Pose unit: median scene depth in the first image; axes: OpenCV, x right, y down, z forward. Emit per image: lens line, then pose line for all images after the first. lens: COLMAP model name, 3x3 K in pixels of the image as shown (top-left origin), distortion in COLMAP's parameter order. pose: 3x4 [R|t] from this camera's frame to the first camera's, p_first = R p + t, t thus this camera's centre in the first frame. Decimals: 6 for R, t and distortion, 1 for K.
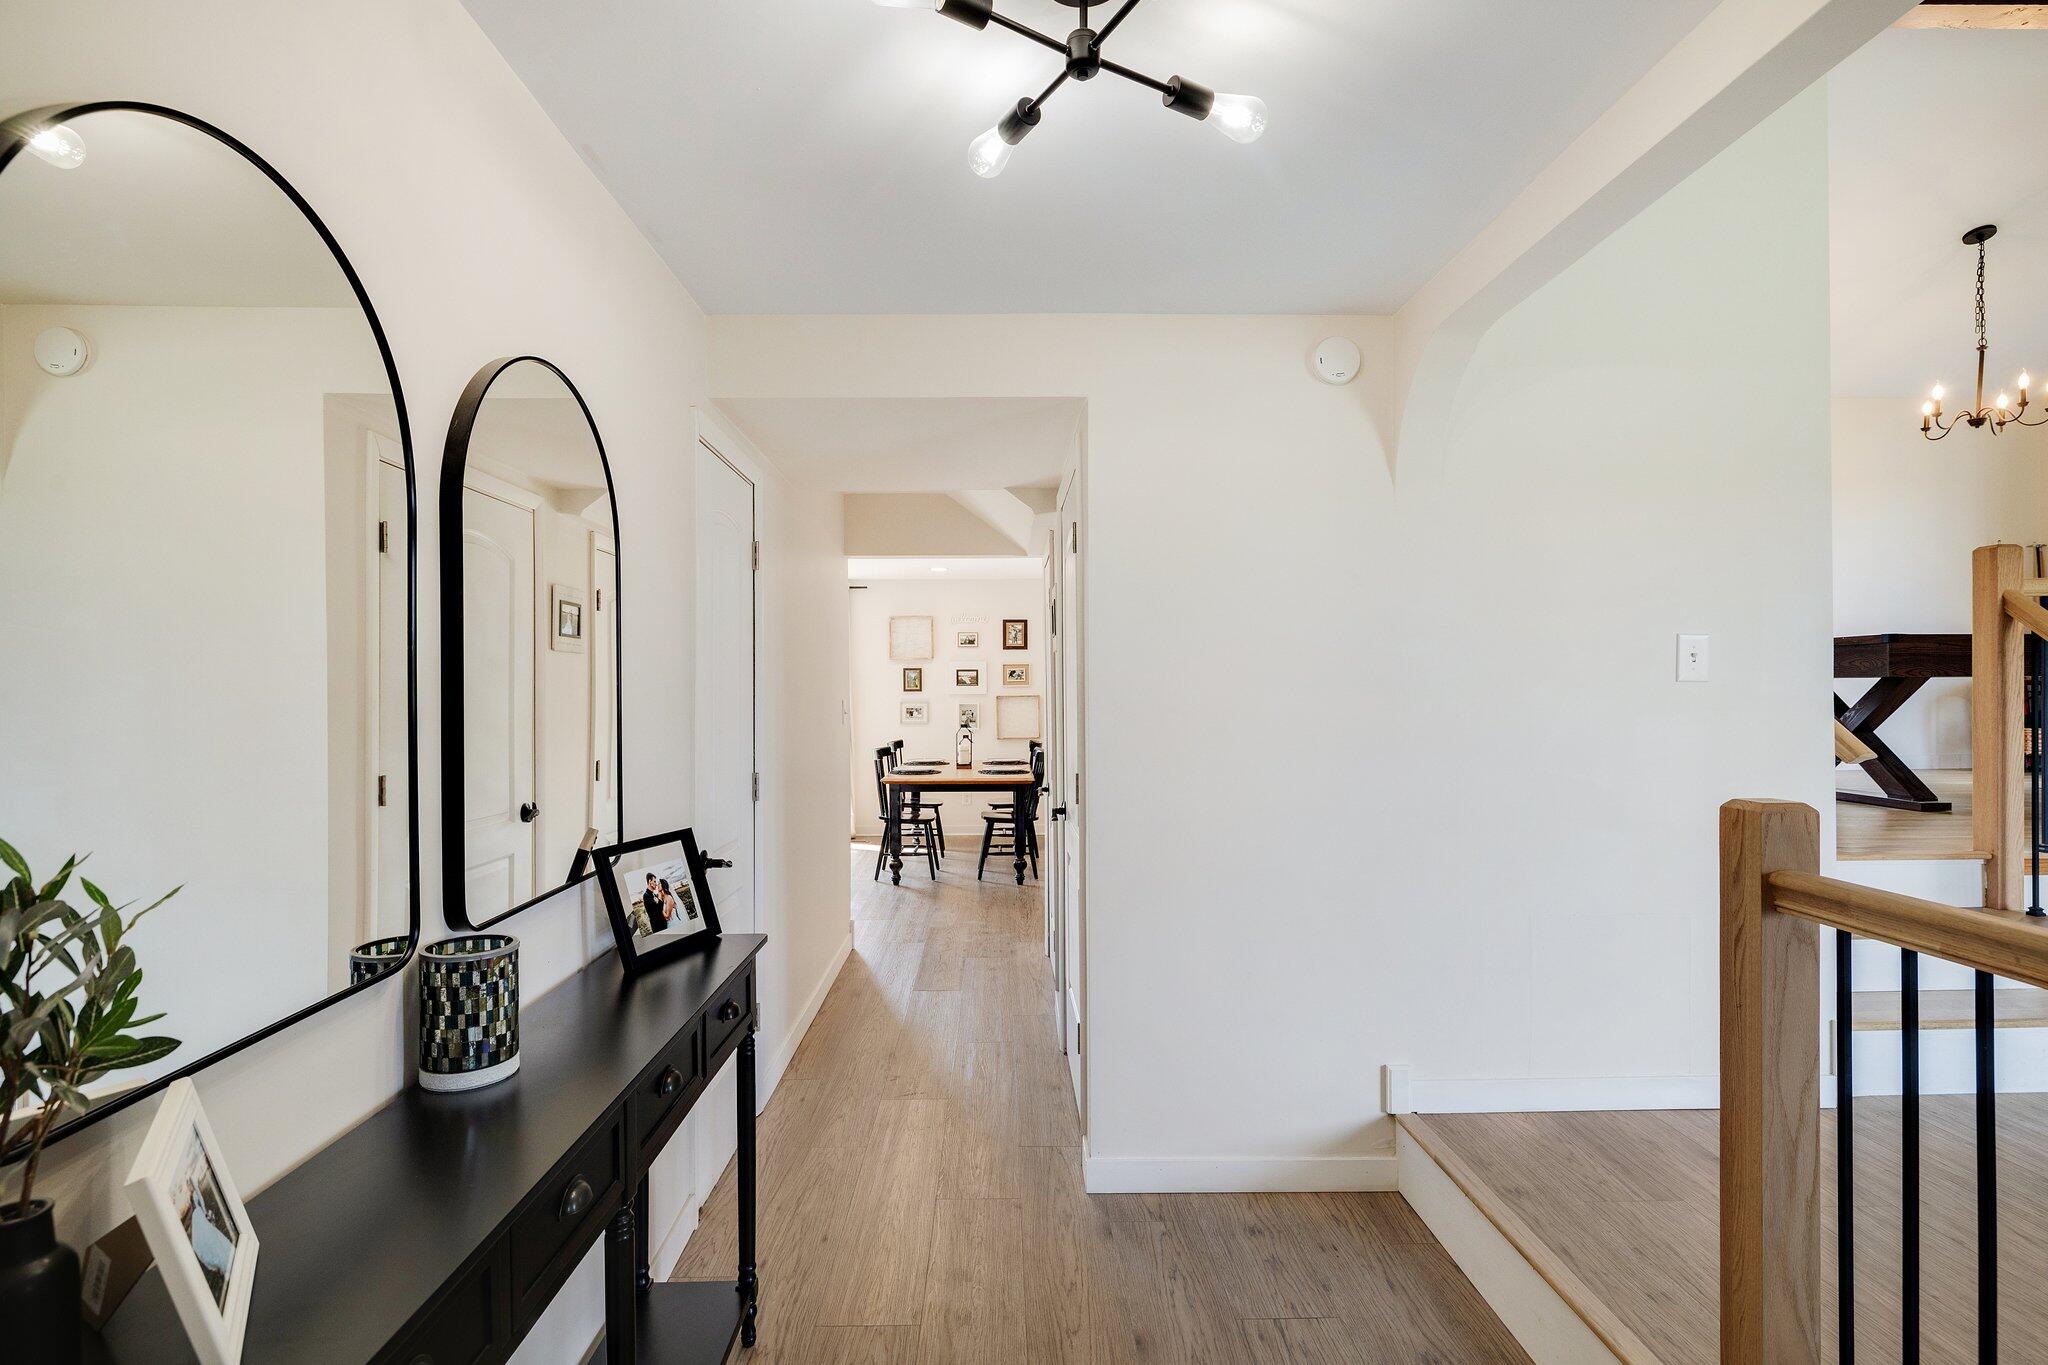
lens RADIAL K [[1038.7, 0, 1024.7], [0, 1038.7, 707.2], [0, 0, 1]] dist [-0.000256, 0.000463]
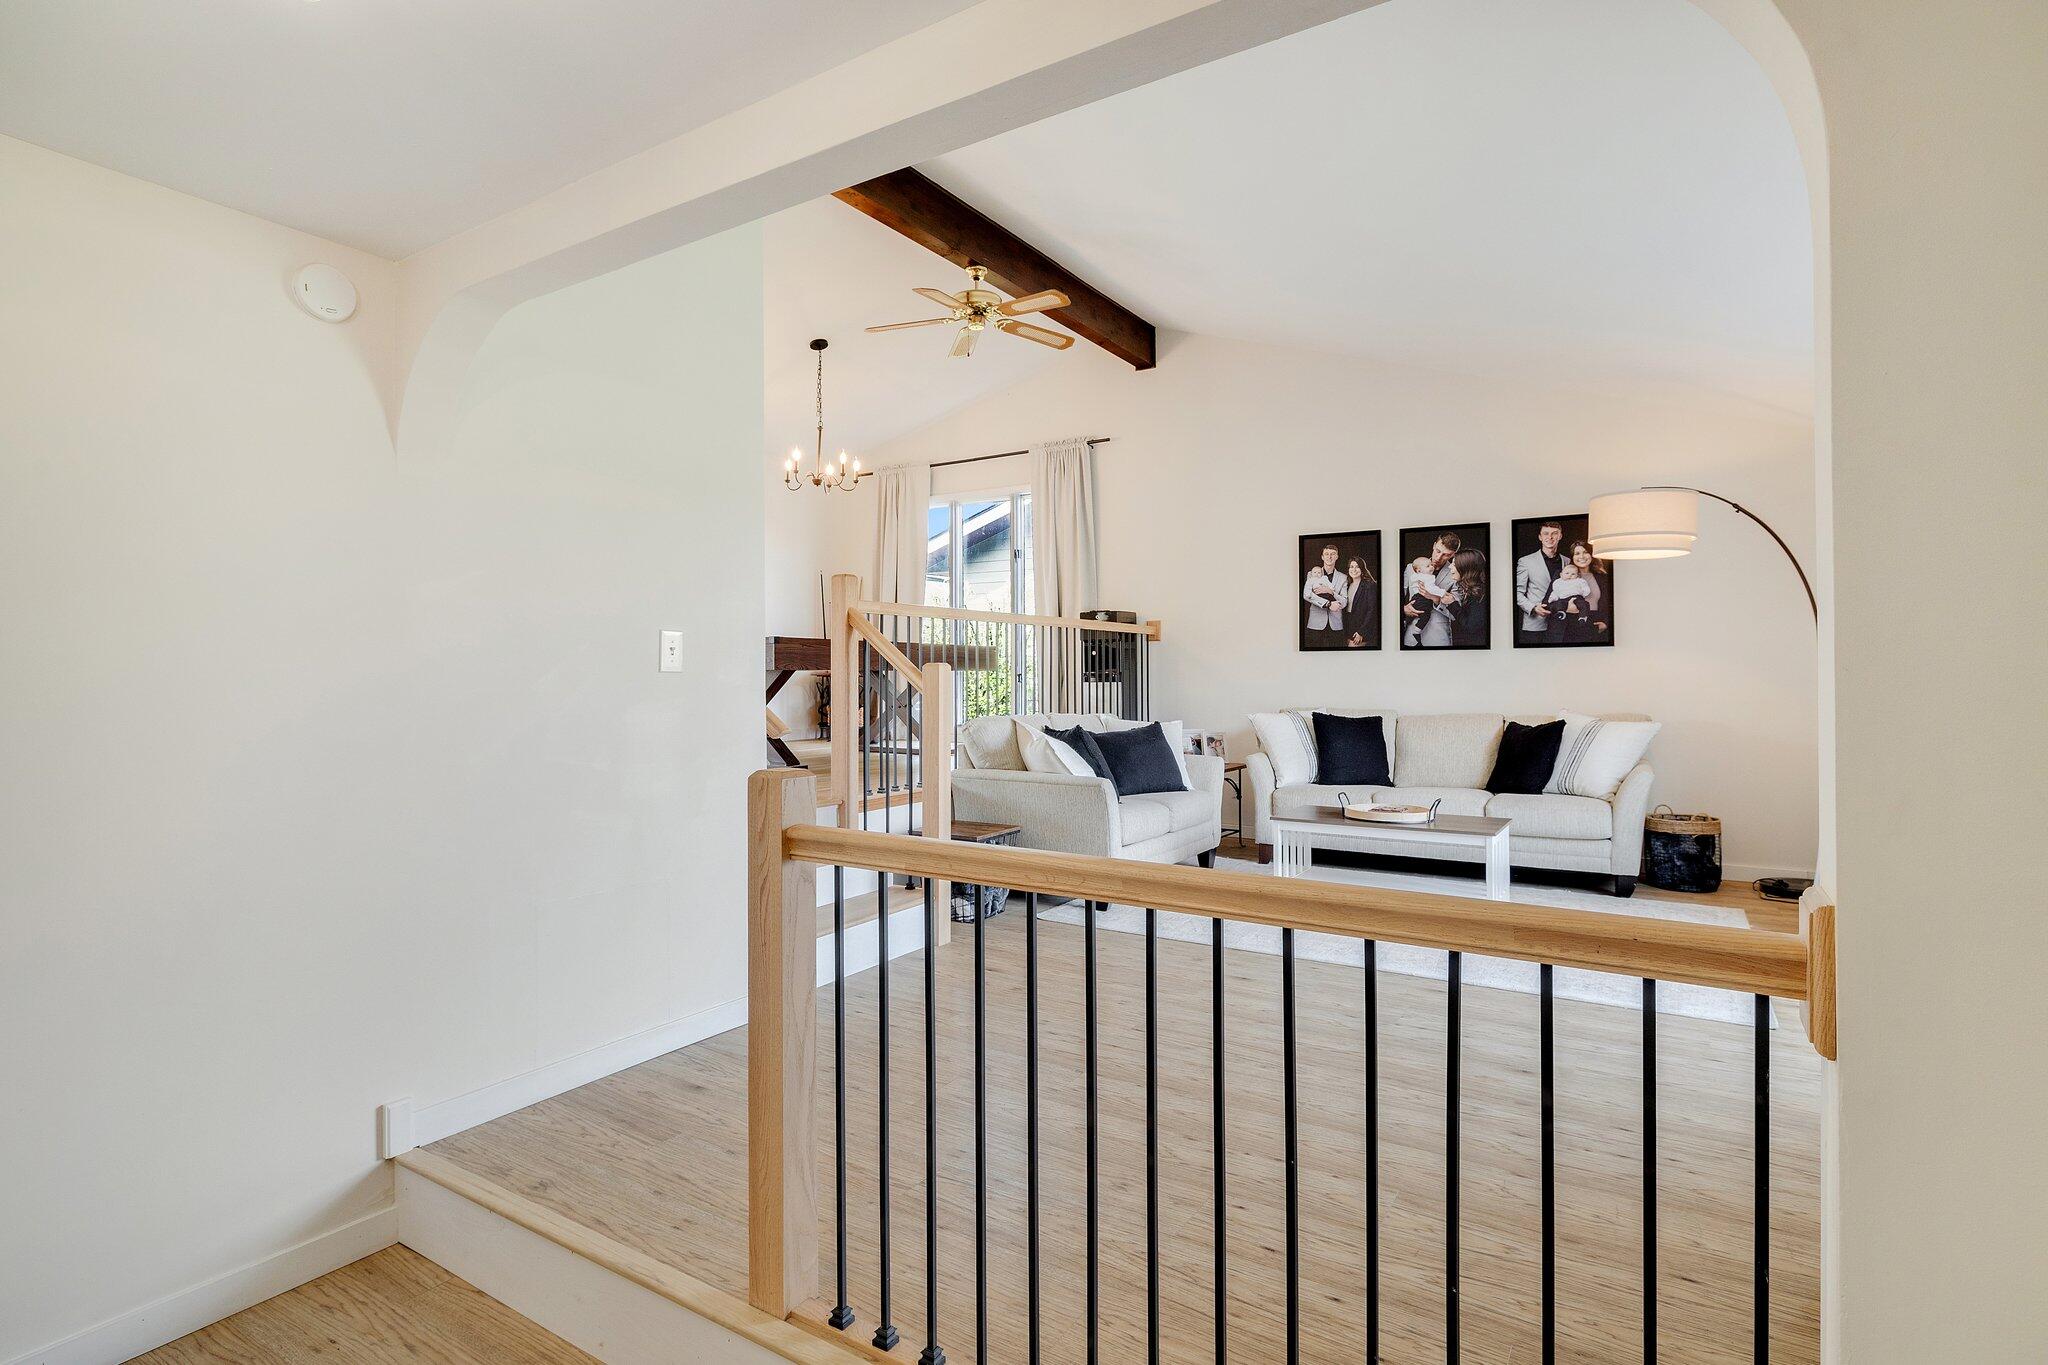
lens RADIAL K [[1034.7, 0, 1024.0], [0, 1034.7, 682.5], [0, 0, 1]] dist [-0.000399, -0.000900]
pose [[0.551330, -0.001887, 0.834285, -0.091885], [0.015139, 0.999855, -0.007743, 0.000799], [-0.834150, 0.016899, 0.551279, 0.060800]]
